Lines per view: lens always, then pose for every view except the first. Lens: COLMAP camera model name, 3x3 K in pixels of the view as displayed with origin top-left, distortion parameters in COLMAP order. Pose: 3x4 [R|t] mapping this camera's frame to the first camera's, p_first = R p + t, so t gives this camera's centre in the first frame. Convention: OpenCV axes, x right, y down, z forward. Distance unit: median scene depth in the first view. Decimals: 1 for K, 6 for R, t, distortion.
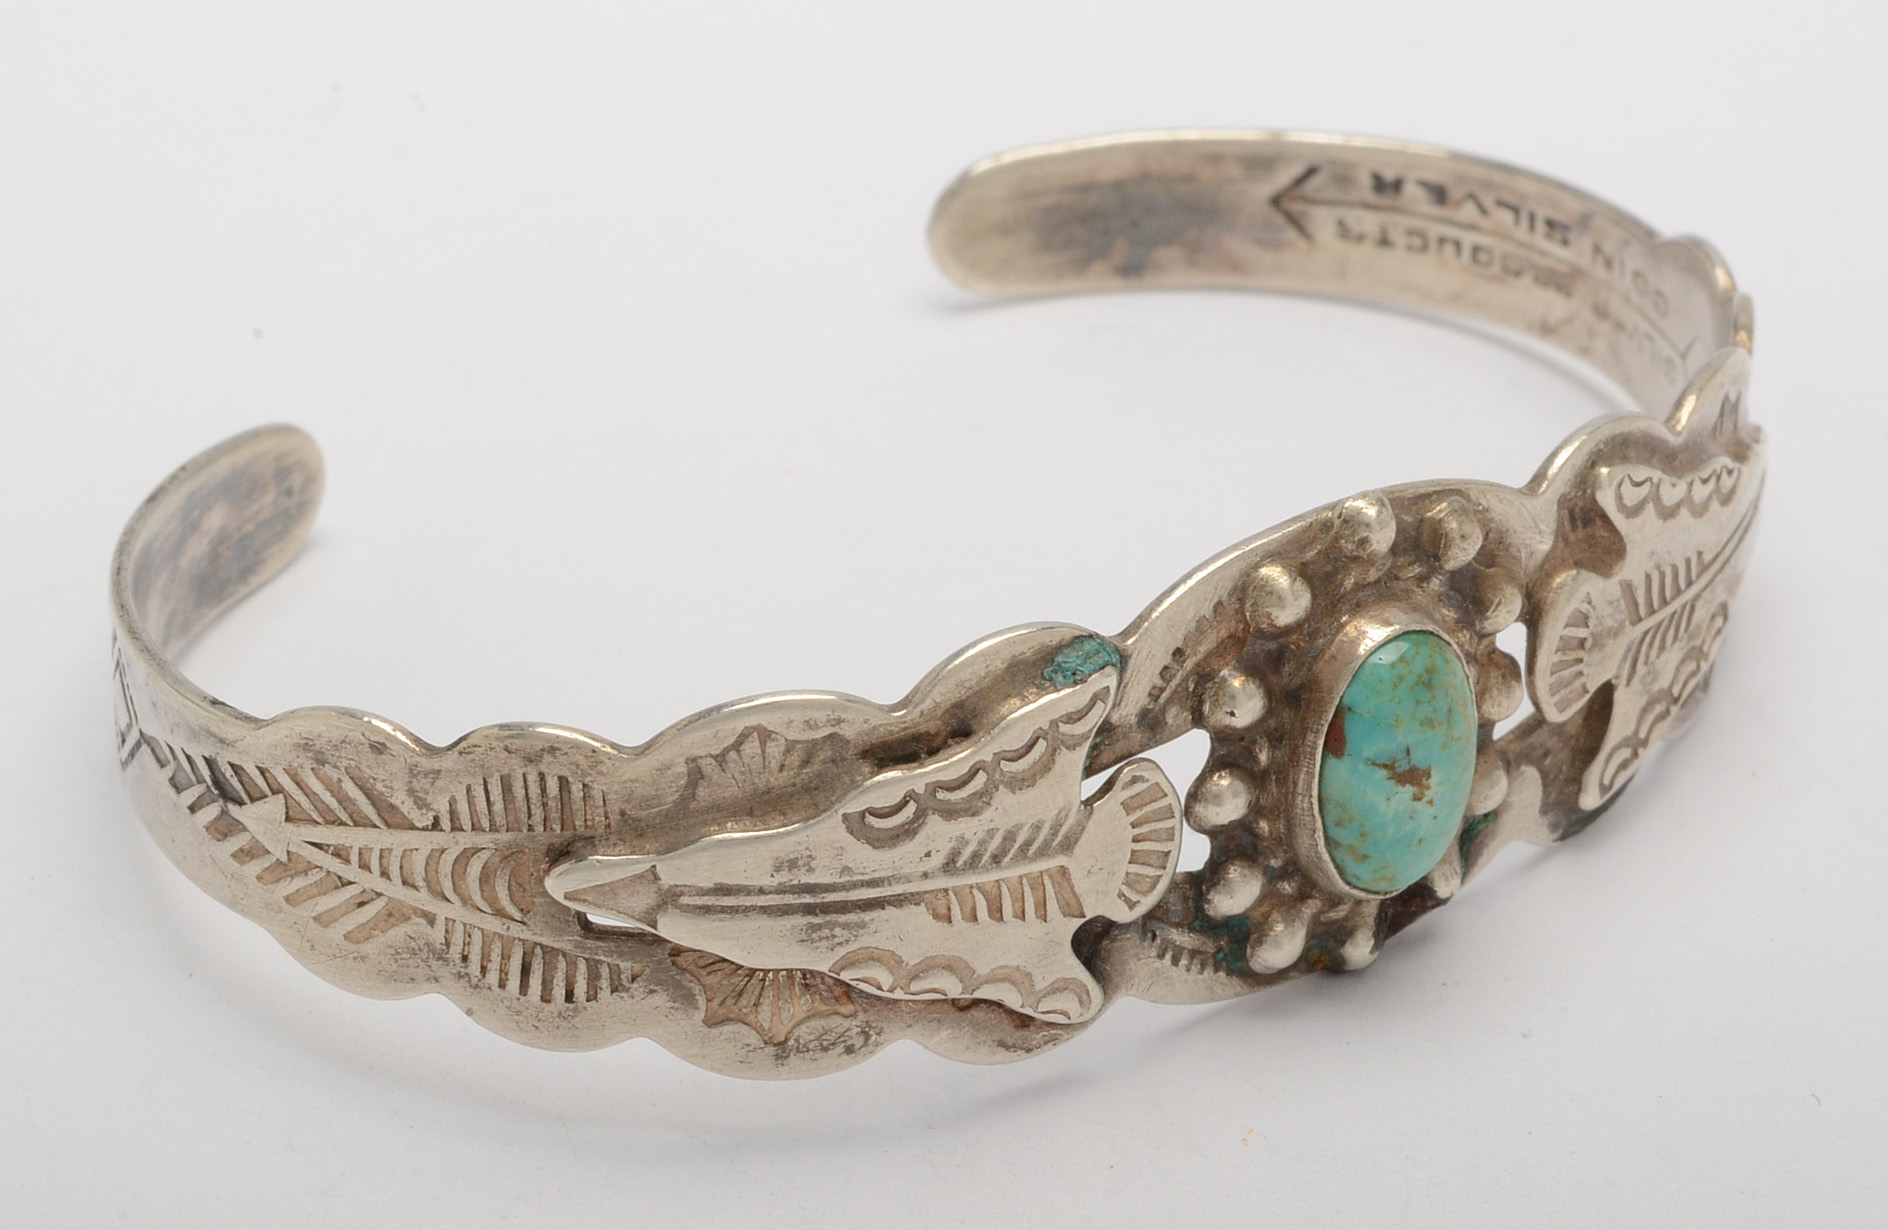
lens RADIAL K [[5014.4, 0, 944.2], [0, 5014.4, 618.0], [0, 0, 1]] dist [-0.067306, 0.000000]
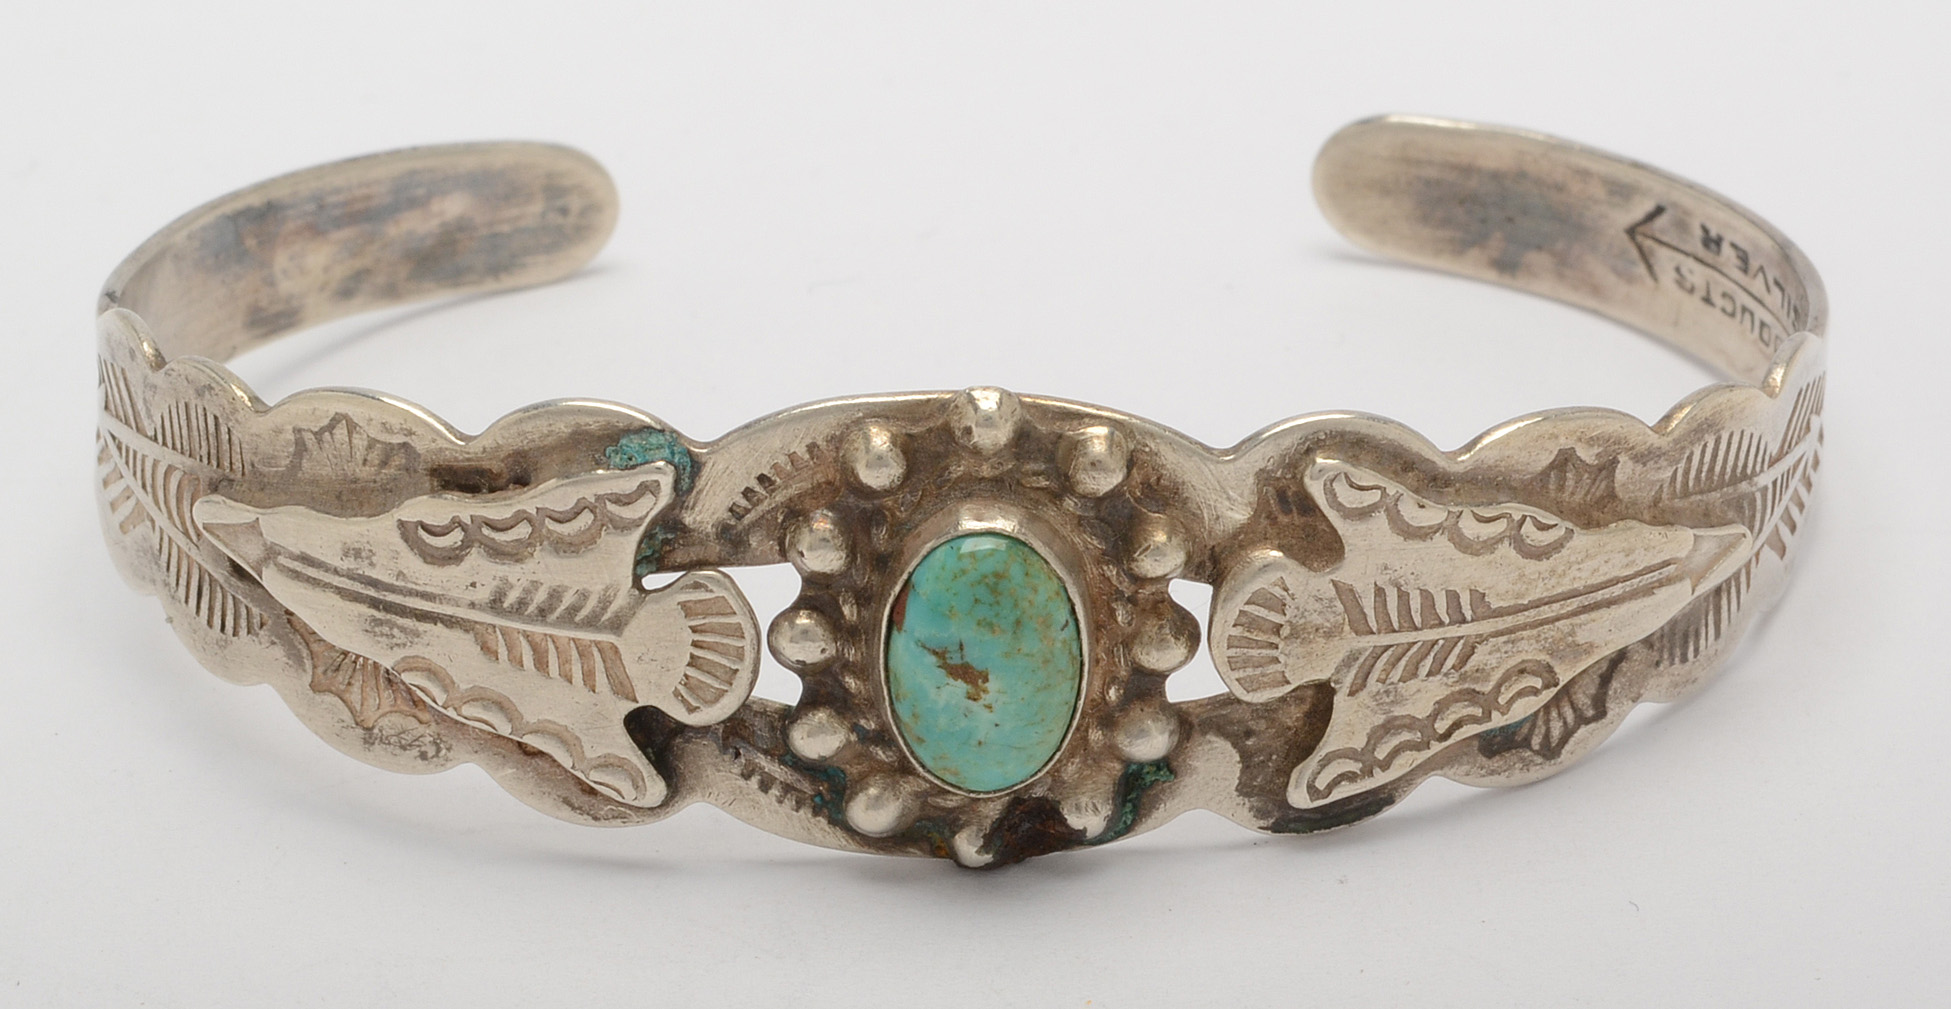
lens RADIAL K [[4879.7, 0, 976.2], [0, 4879.7, 501.7], [0, 0, 1]] dist [-0.074333, 0.000000]
pose [[0.866485, 0.291229, -0.405449, 0.480742], [-0.303635, 0.952145, 0.035017, -0.036138], [0.396245, 0.092767, 0.913447, 0.100665]]
